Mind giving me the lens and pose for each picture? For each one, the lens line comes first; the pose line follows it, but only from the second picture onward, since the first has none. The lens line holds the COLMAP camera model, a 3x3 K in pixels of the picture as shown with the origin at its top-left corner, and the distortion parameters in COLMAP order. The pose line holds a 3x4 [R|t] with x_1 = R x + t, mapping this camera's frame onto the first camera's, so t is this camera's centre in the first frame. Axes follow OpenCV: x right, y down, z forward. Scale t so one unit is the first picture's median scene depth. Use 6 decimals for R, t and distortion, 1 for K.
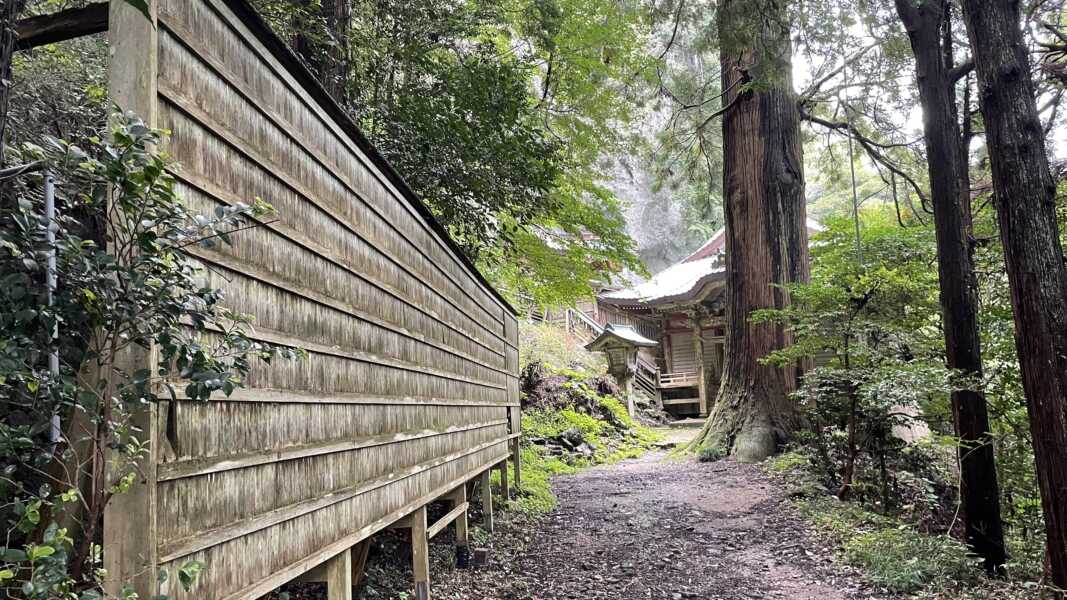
lens RADIAL K [[796.7, 0, 535.8], [0, 796.7, 305.8], [0, 0, 1]] dist [0.137799, -0.210277]
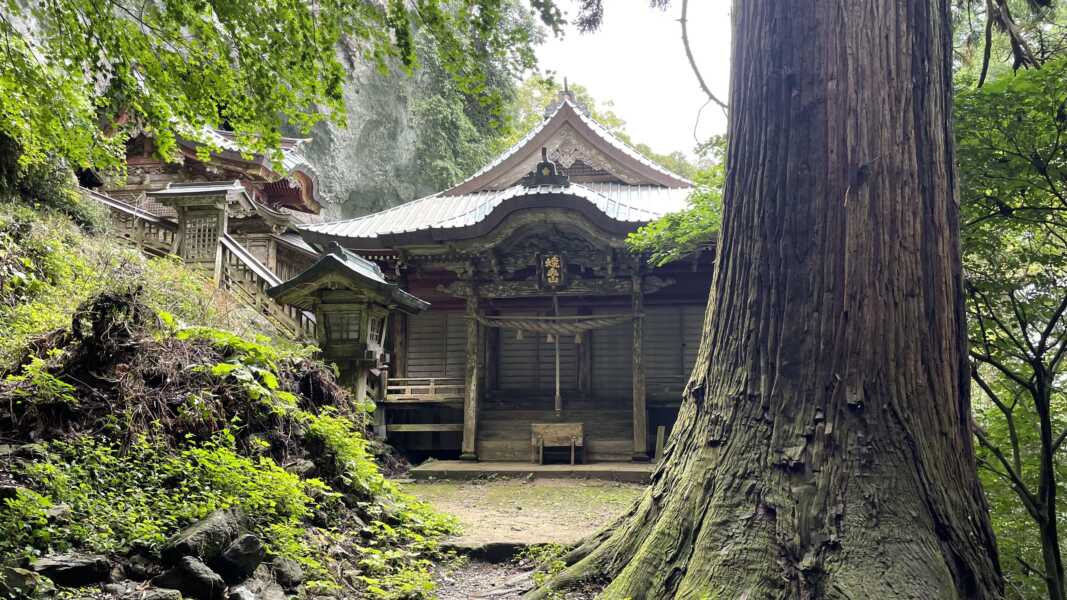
lens RADIAL K [[796.7, 0, 535.8], [0, 796.7, 305.8], [0, 0, 1]] dist [0.137799, -0.210277]
pose [[0.902013, 0.119105, 0.414953, 0.013916], [-0.107264, 0.992879, -0.051821, 0.071991], [-0.418171, 0.002234, 0.908366, 0.601141]]
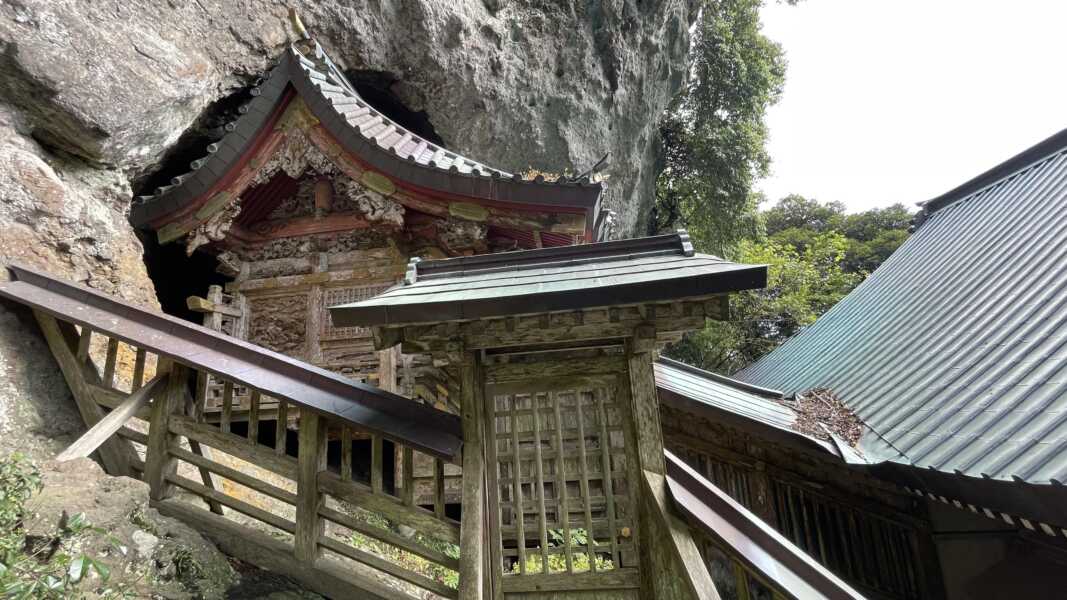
lens RADIAL K [[427.8, 0, 516.2], [0, 427.8, 296.4], [0, 0, 1]] dist [-0.018296, -0.000073]
pose [[0.910795, 0.098551, 0.400925, -0.013019], [-0.050575, 0.990411, -0.128560, -0.029864], [-0.409751, 0.096815, 0.907045, 1.377338]]
